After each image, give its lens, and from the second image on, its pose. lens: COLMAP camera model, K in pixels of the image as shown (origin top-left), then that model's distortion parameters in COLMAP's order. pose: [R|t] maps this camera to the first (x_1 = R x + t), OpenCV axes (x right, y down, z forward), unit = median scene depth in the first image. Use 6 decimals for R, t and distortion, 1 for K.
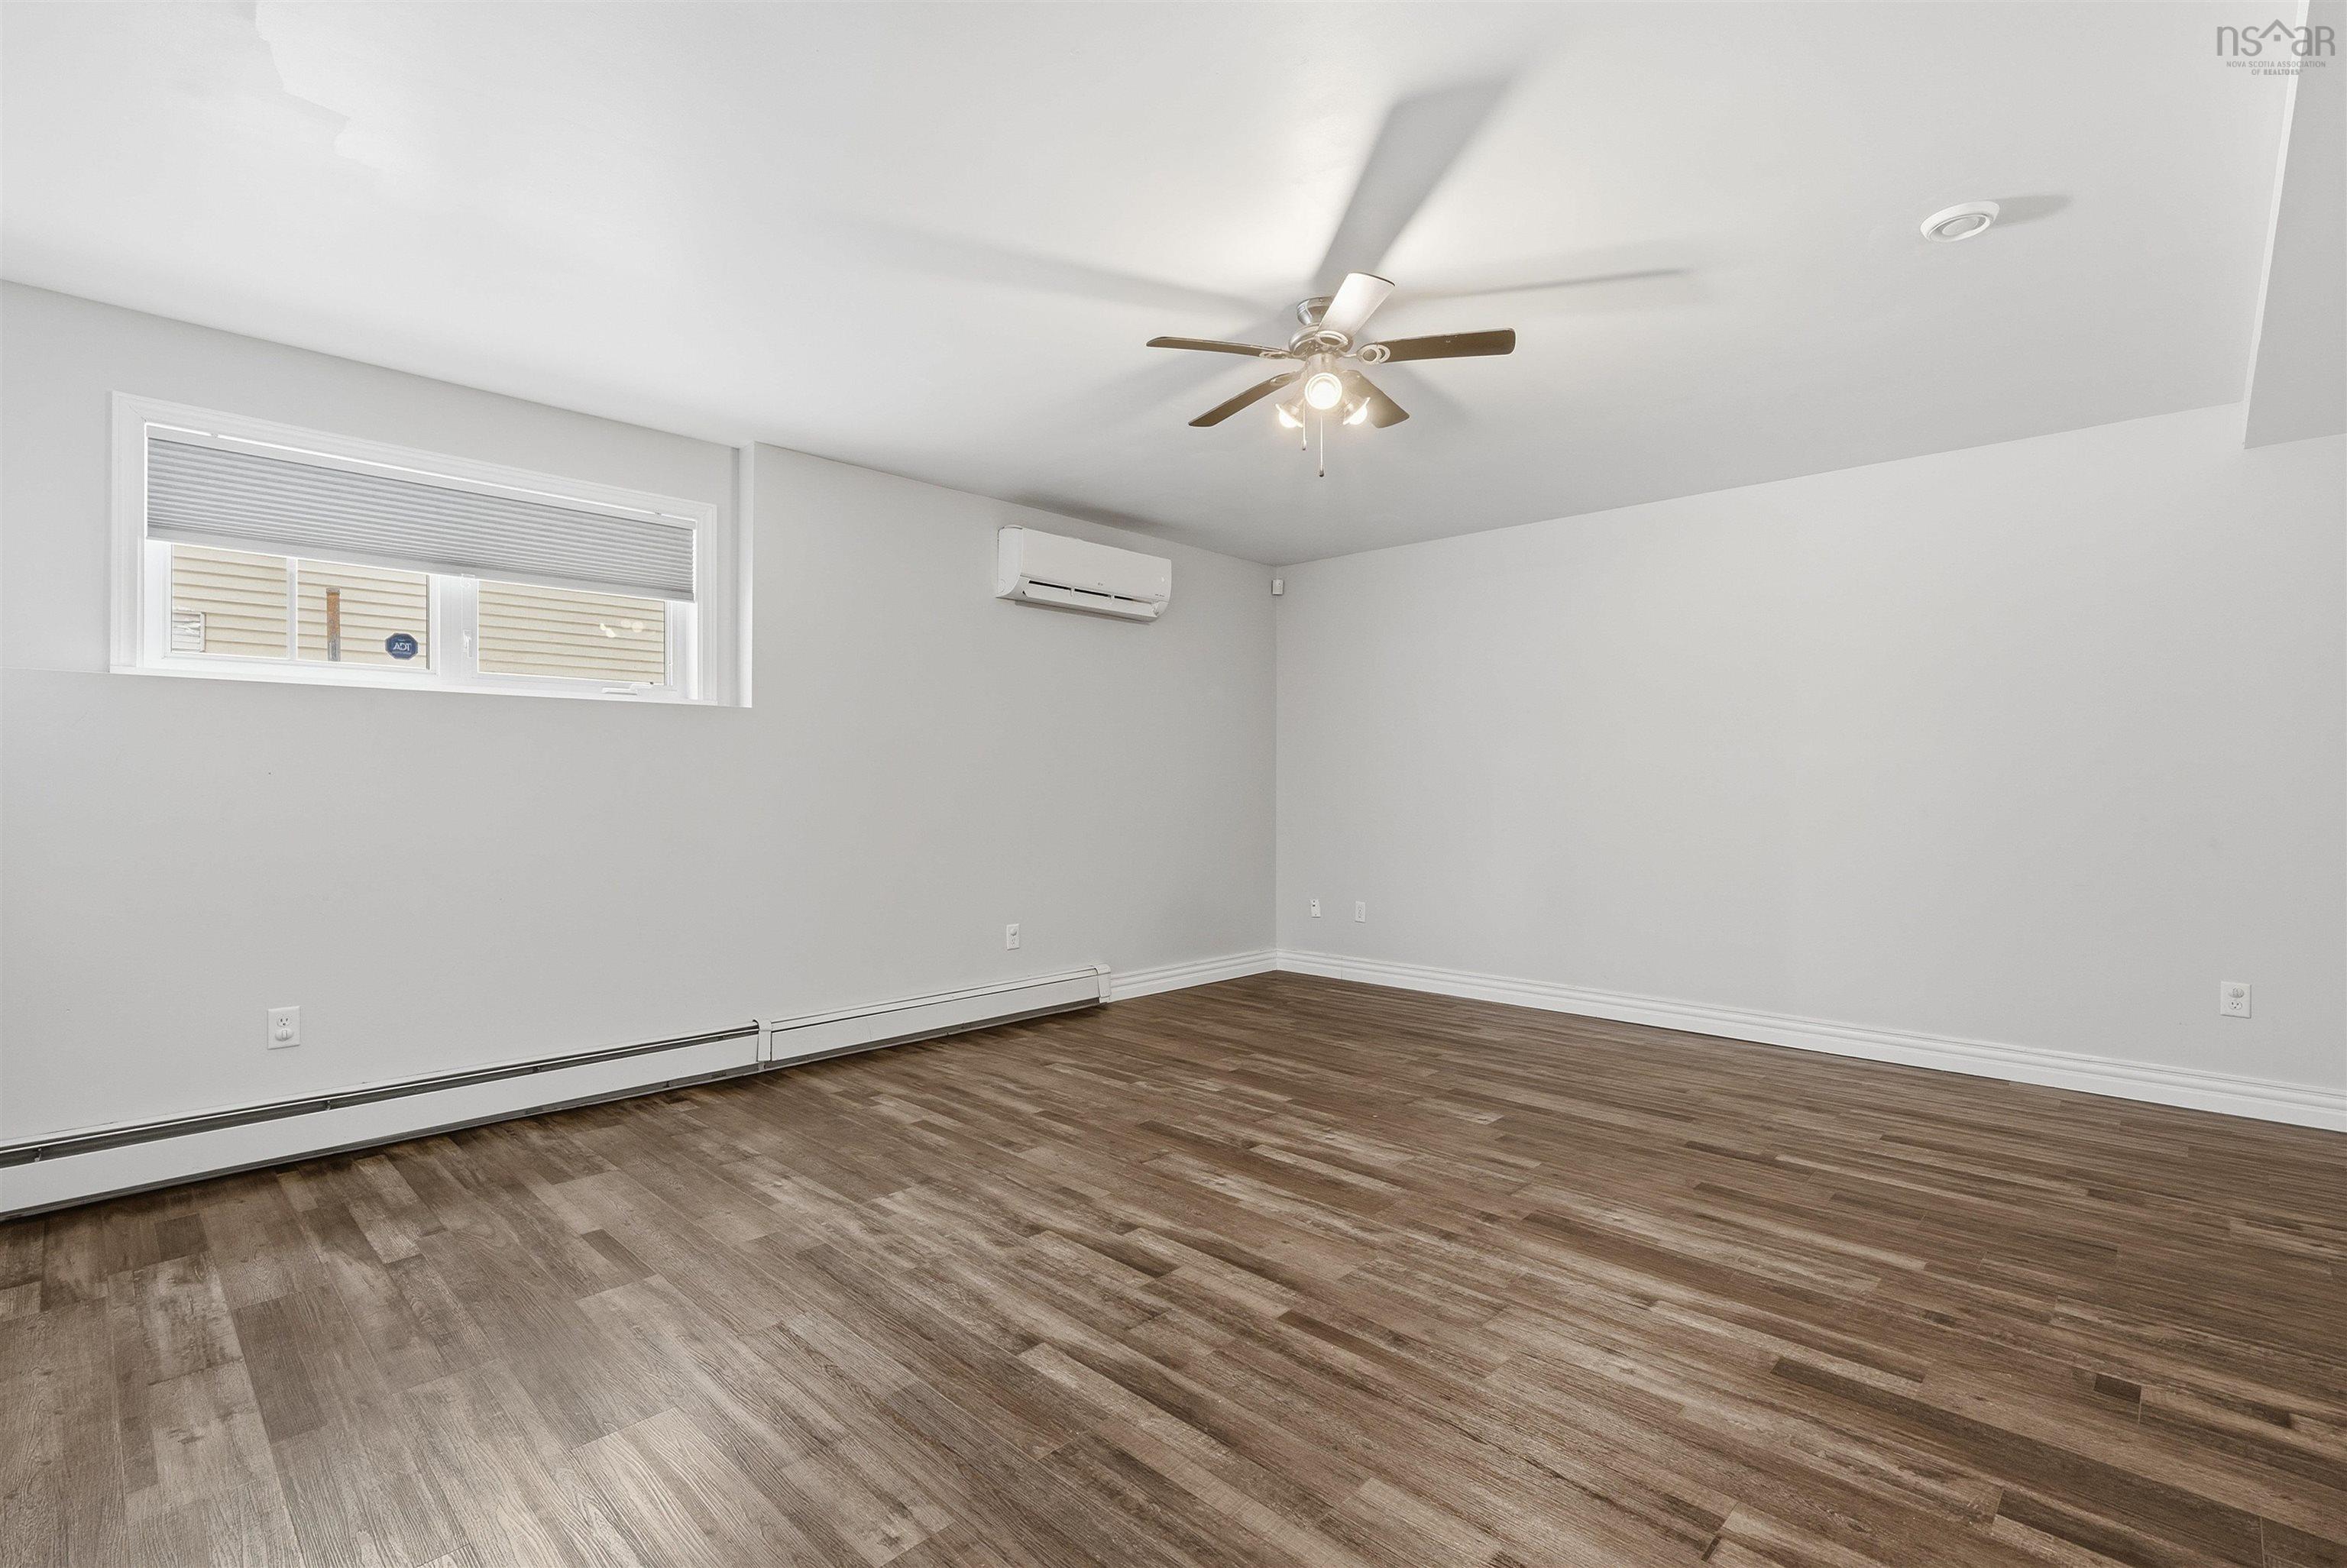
lens RADIAL K [[1076.0, 0, 1160.8], [0, 1076.0, 782.0], [0, 0, 1]] dist [0.000055, 0.001992]
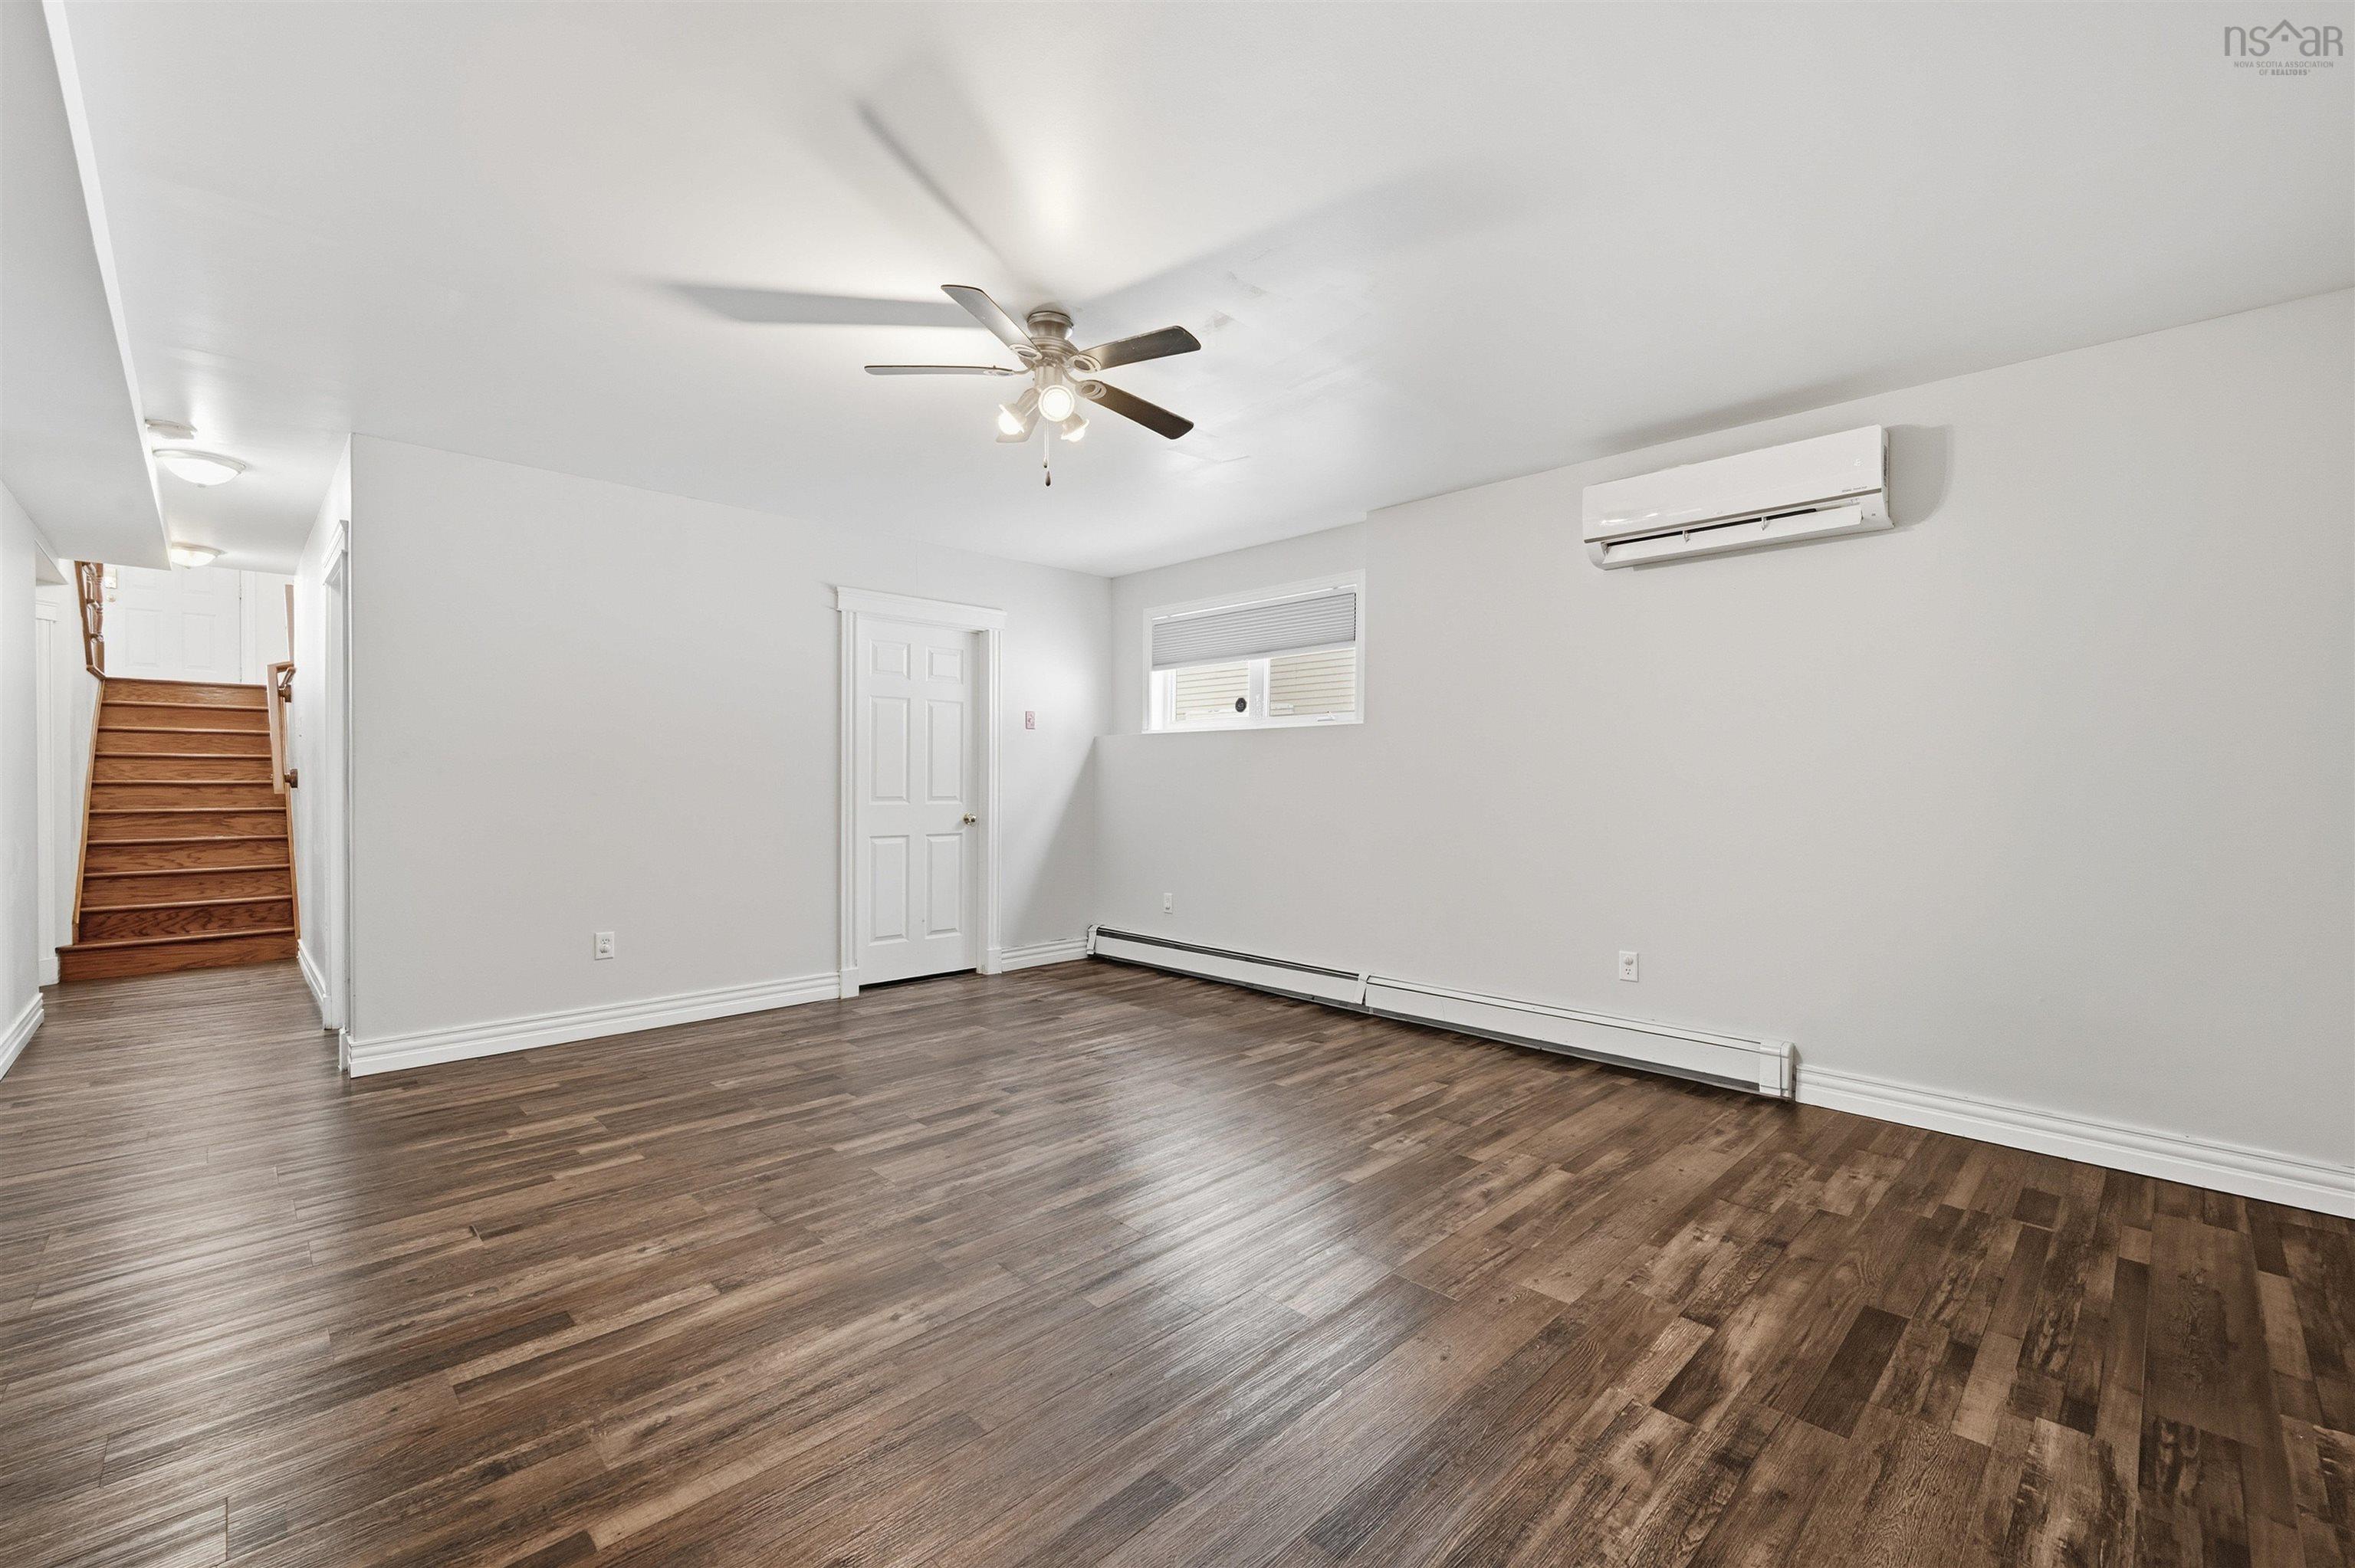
lens RADIAL K [[936.3, 0, 1162.2], [0, 936.3, 786.1], [0, 0, 1]] dist [-0.002882, 0.000301]
pose [[-0.013259, 0.005096, -0.999899, 0.833873], [-0.002617, 0.999983, 0.005131, -0.000628], [0.999909, 0.002685, -0.013245, 0.892333]]
